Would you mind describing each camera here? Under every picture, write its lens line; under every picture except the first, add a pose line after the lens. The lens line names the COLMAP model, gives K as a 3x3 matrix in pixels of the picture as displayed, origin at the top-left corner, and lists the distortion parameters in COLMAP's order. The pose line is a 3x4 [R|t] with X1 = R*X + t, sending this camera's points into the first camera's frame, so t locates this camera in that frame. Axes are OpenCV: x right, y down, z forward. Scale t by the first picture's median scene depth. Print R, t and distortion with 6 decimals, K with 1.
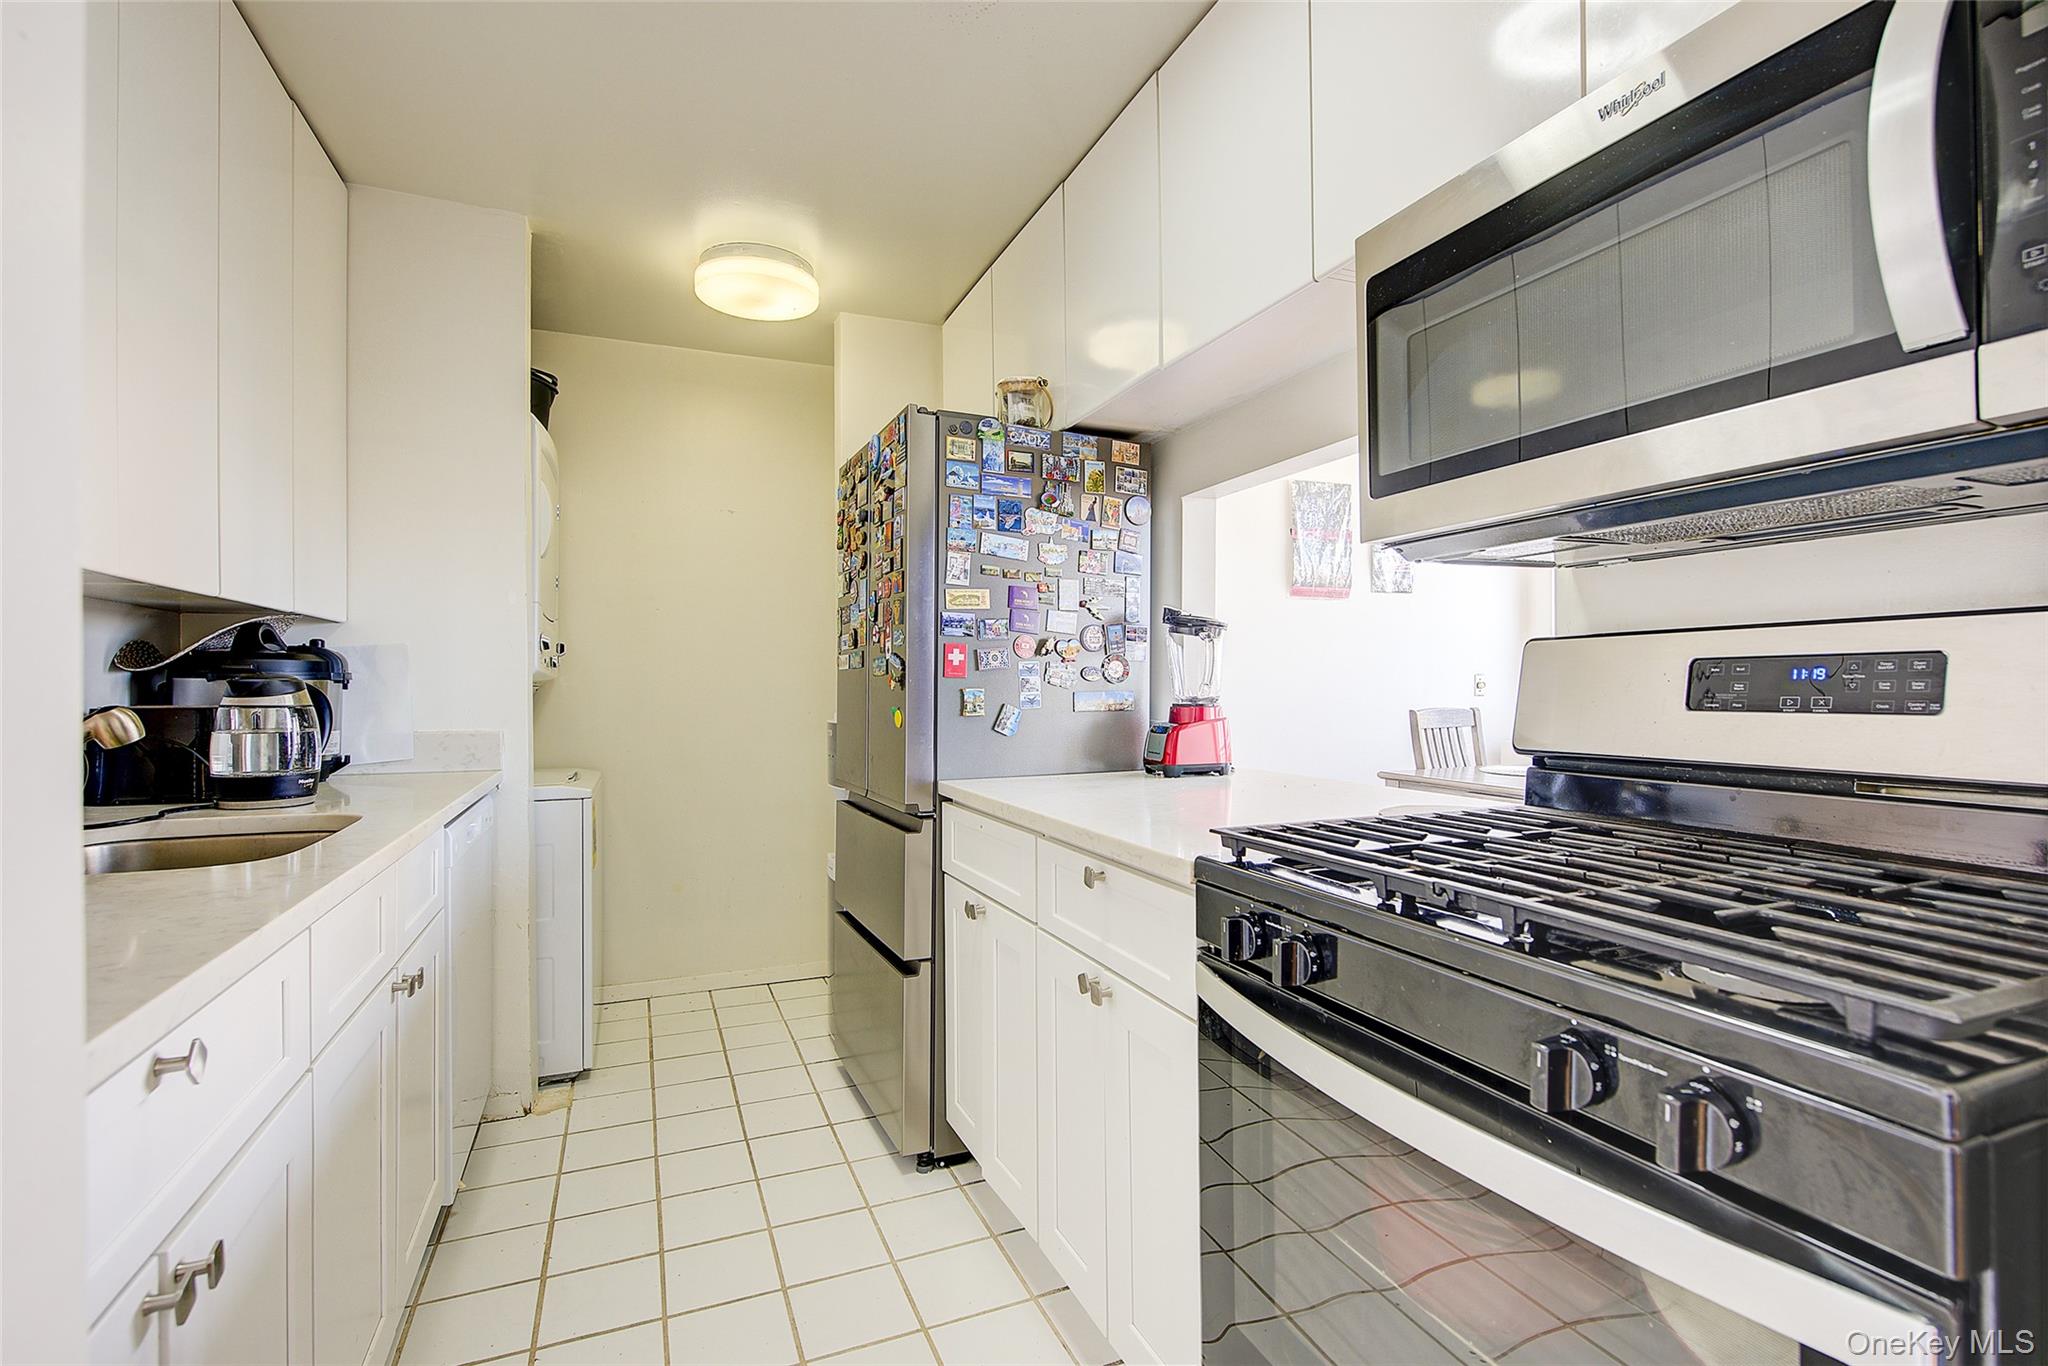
lens RADIAL K [[949.5, 0, 1062.7], [0, 949.5, 683.3], [0, 0, 1]] dist [-0.001150, -0.002766]
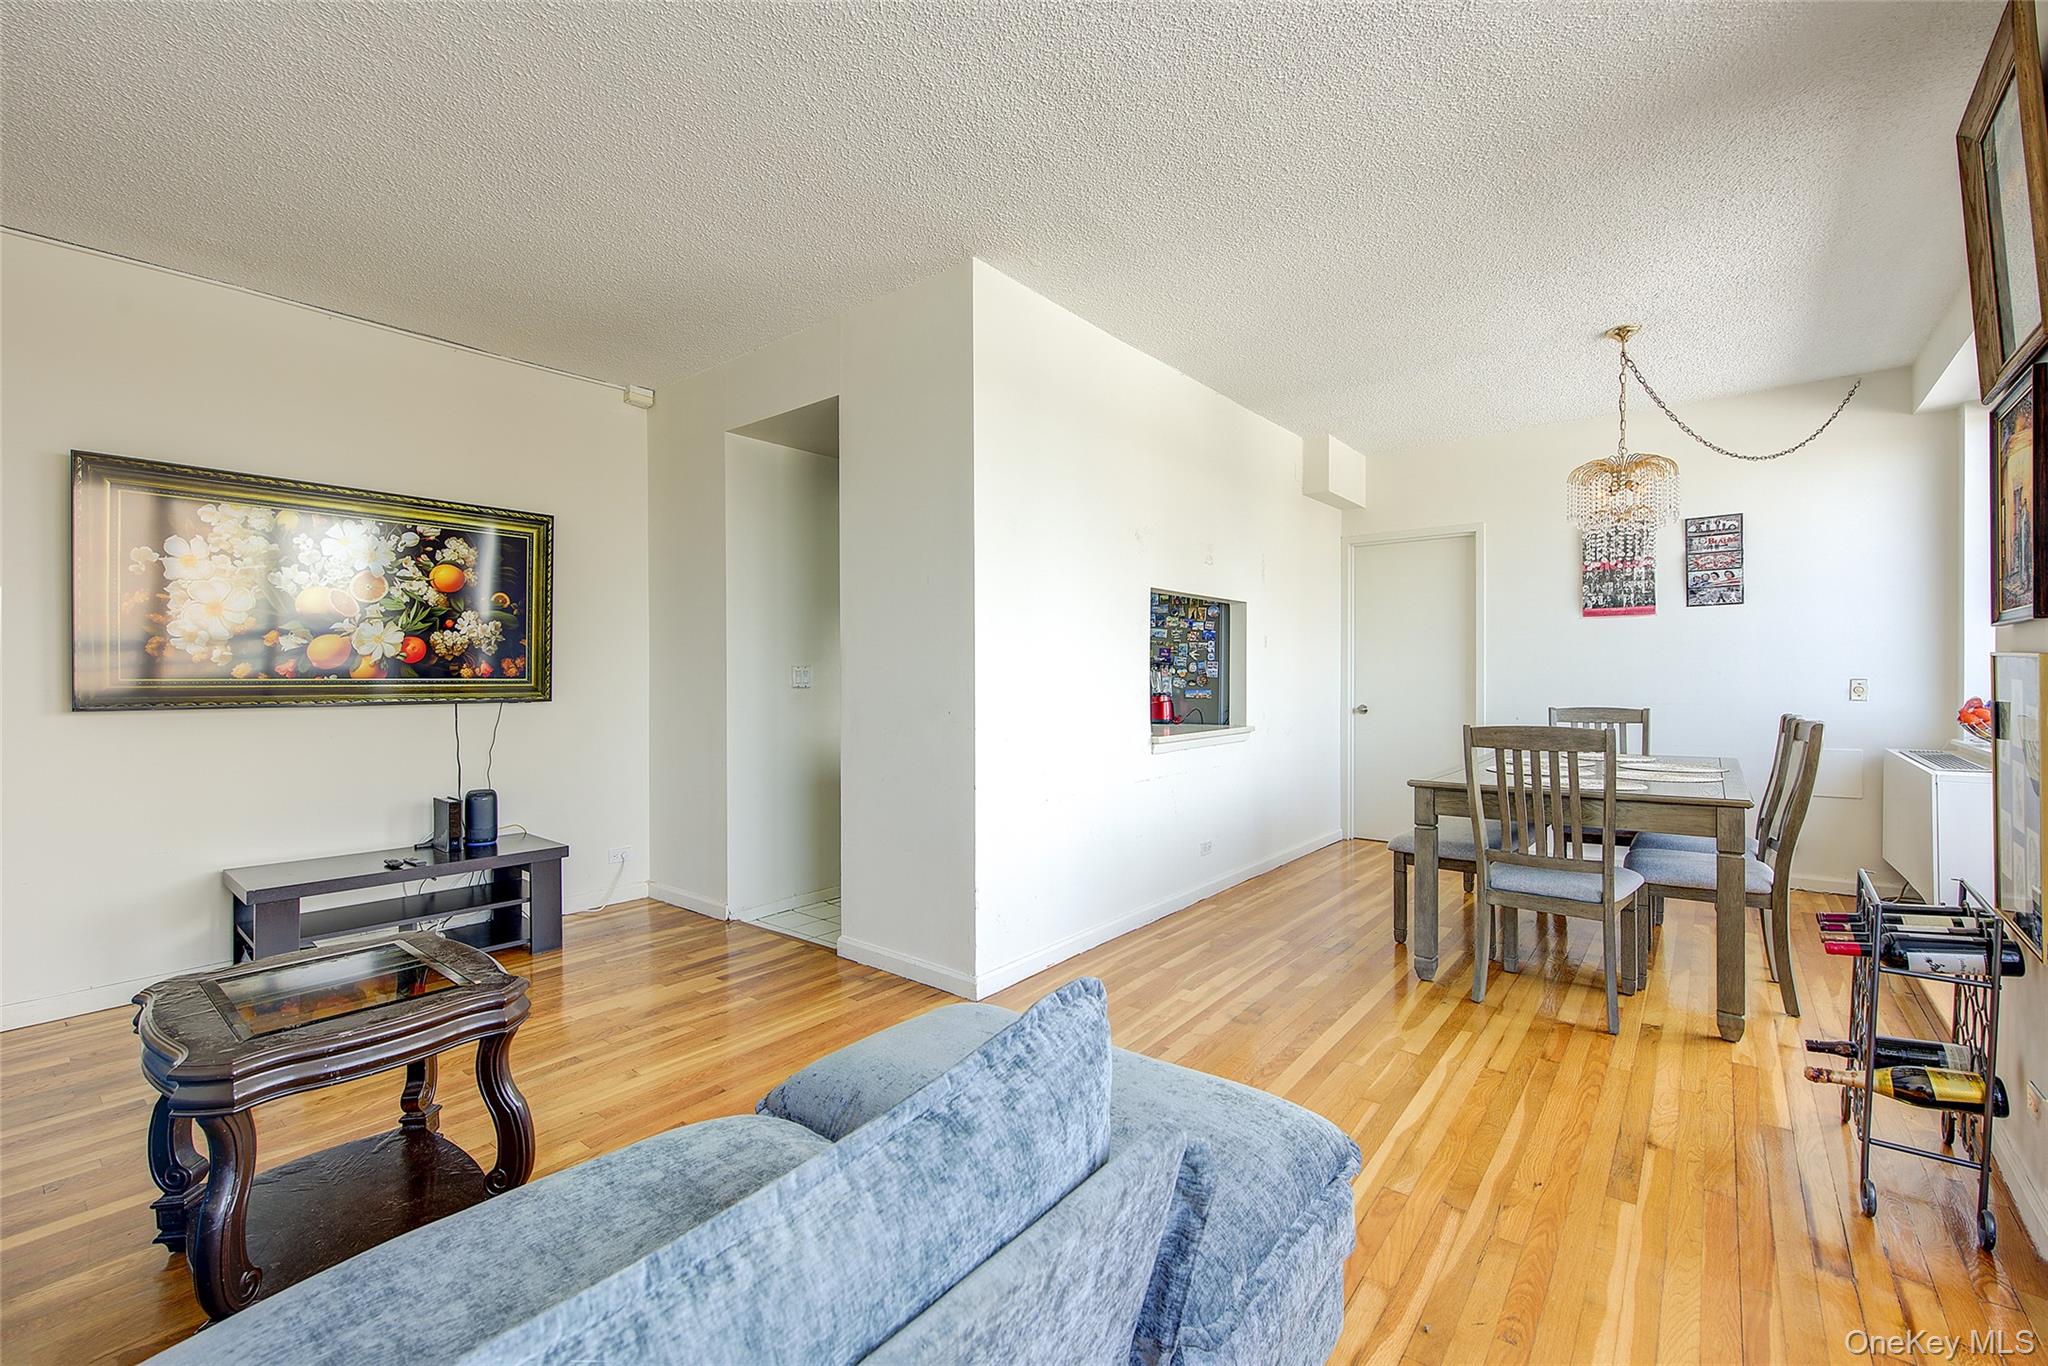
lens RADIAL K [[863.3, 0, 1027.7], [0, 863.3, 678.9], [0, 0, 1]] dist [0.005927, -0.000660]
pose [[0.451609, 0.010587, -0.892153, 1.878137], [0.001739, 0.999917, 0.012746, -0.049794], [0.892214, -0.007308, 0.451554, -0.371513]]
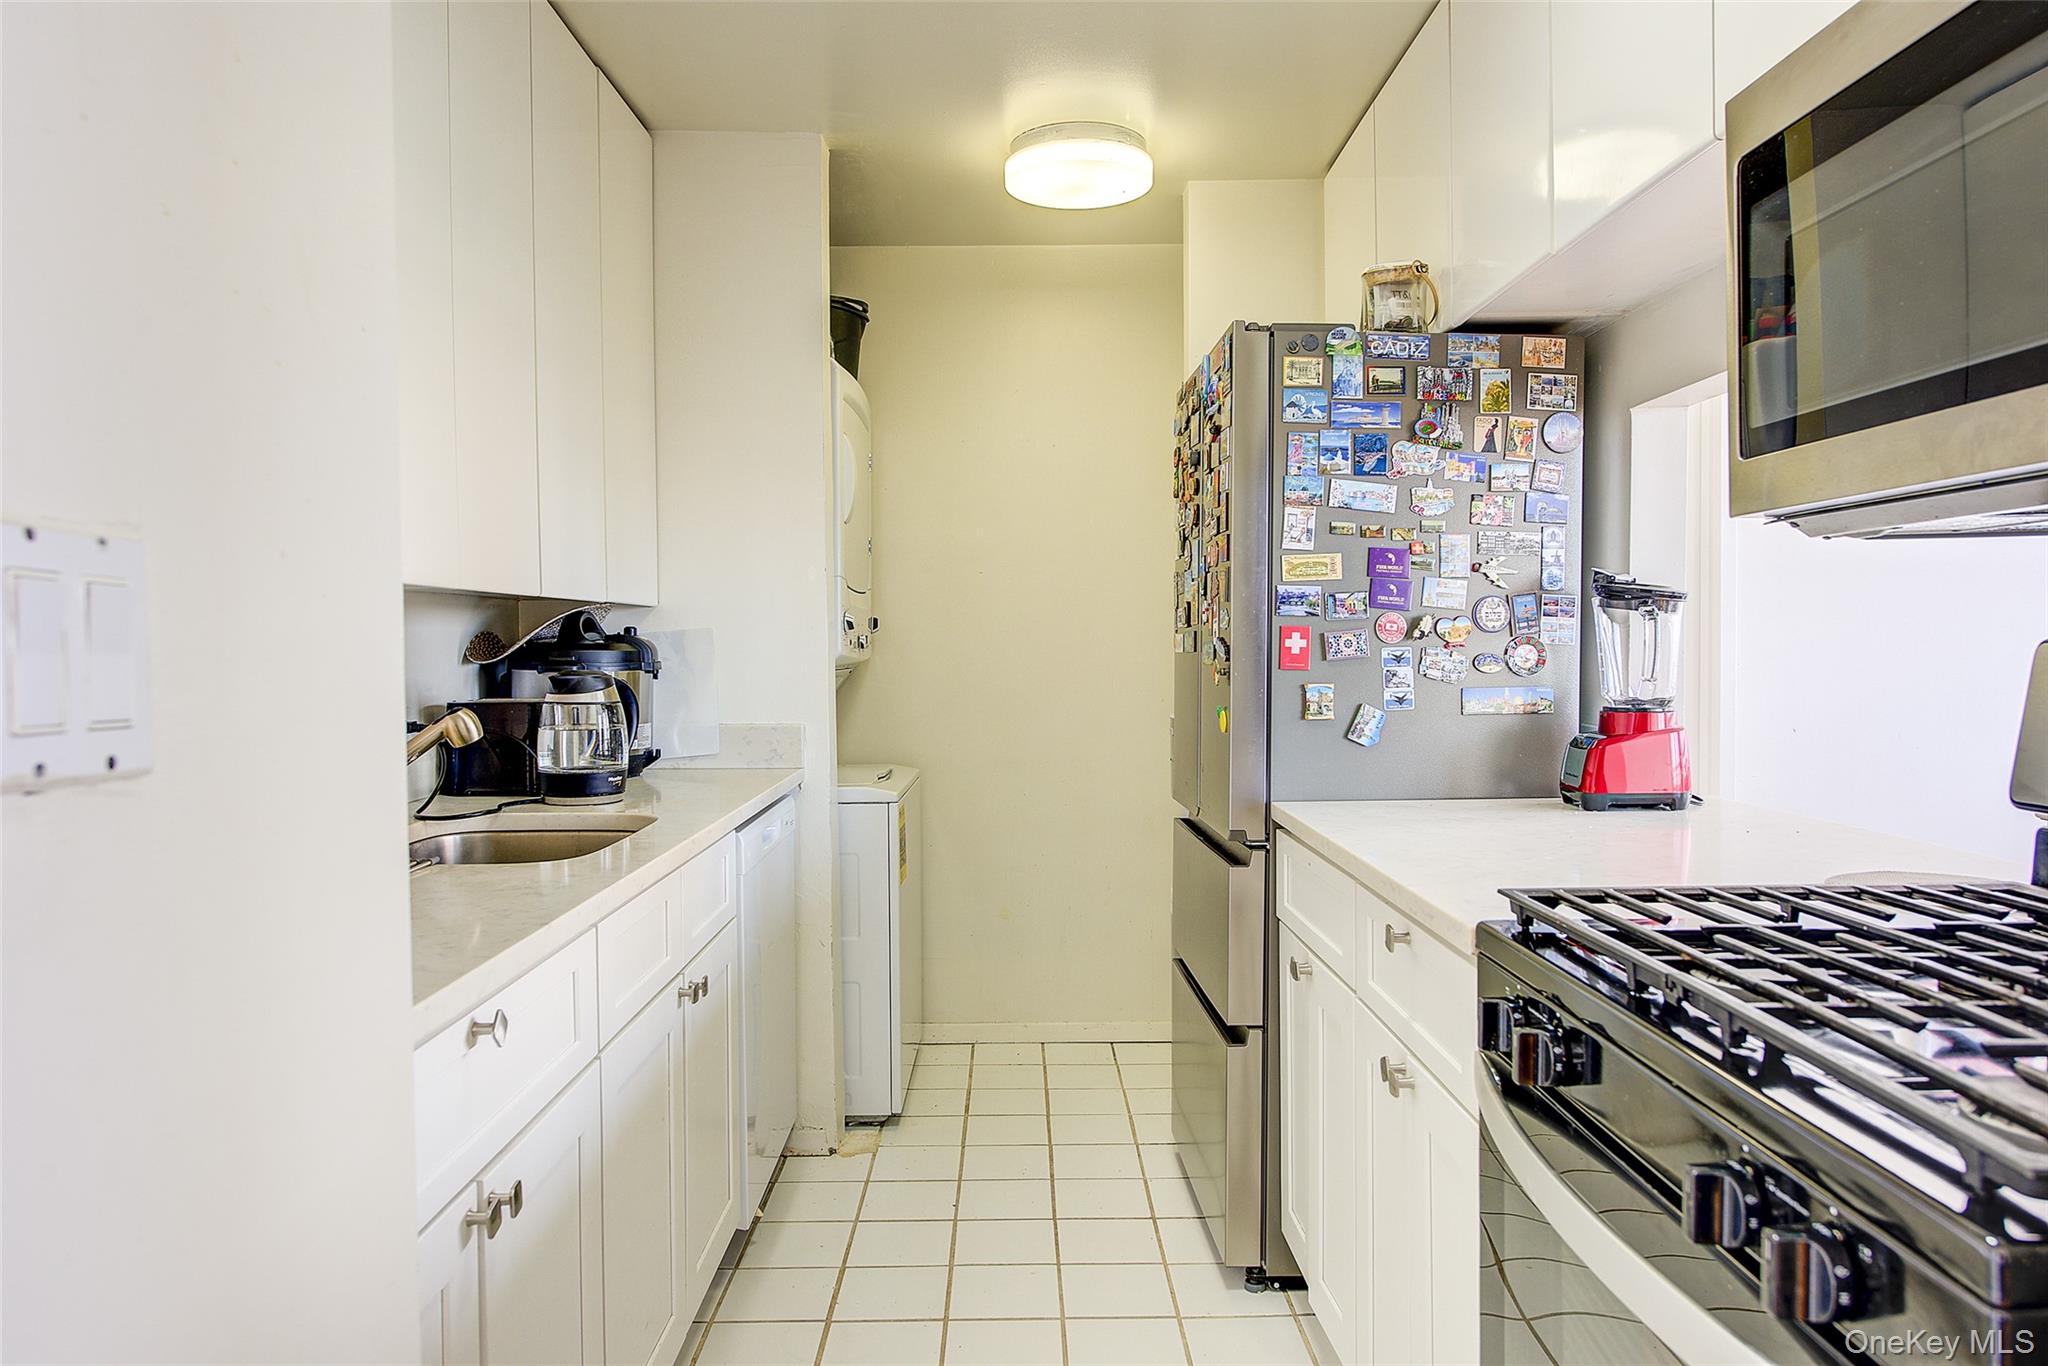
lens RADIAL K [[1373.9, 0, 1048.7], [0, 1373.9, 682.1], [0, 0, 1]] dist [-0.010038, 0.005528]
pose [[0.922088, 0.007515, -0.386908, 0.133223], [0.004674, 0.999522, 0.030552, -0.030522], [0.386953, -0.029980, 0.921612, -0.108489]]
